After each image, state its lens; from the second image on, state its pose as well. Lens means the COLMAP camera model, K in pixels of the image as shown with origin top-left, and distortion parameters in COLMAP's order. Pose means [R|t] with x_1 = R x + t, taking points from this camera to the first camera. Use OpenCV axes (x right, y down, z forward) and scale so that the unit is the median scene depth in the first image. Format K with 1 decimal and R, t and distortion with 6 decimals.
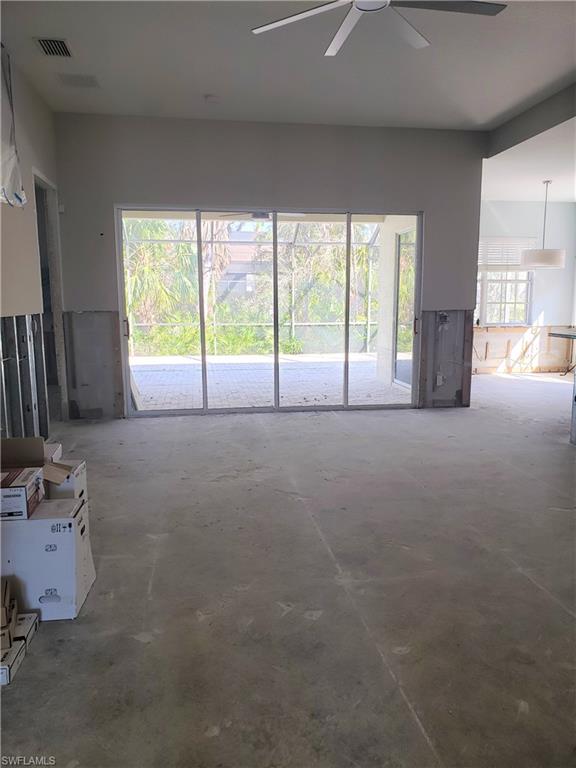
lens RADIAL K [[598.5, 0, 308.8], [0, 598.5, 378.0], [0, 0, 1]] dist [0.024393, -0.017762]
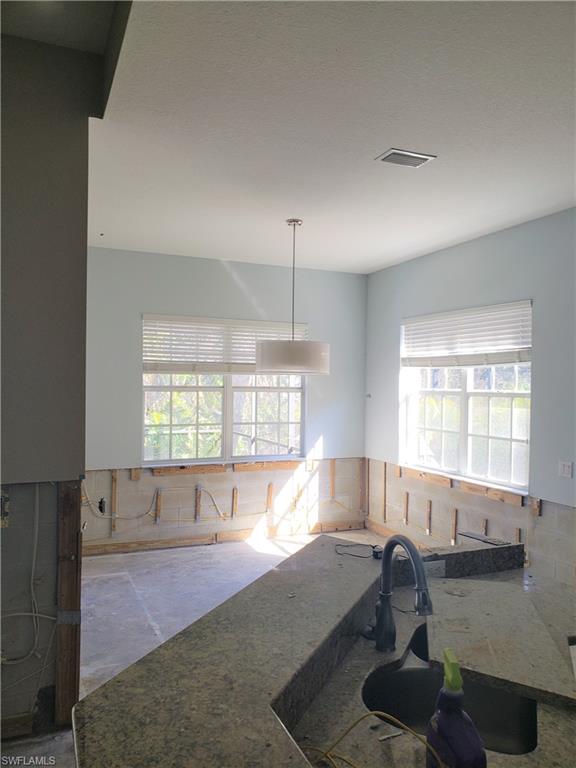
lens RADIAL K [[598.5, 0, 292.8], [0, 598.5, 382.2], [0, 0, 1]] dist [0.024393, -0.017762]
pose [[0.974607, 0.009471, 0.223721, 0.216811], [0.022061, 0.990183, -0.138023, -0.080406], [-0.222832, 0.139454, 0.964831, 0.384074]]
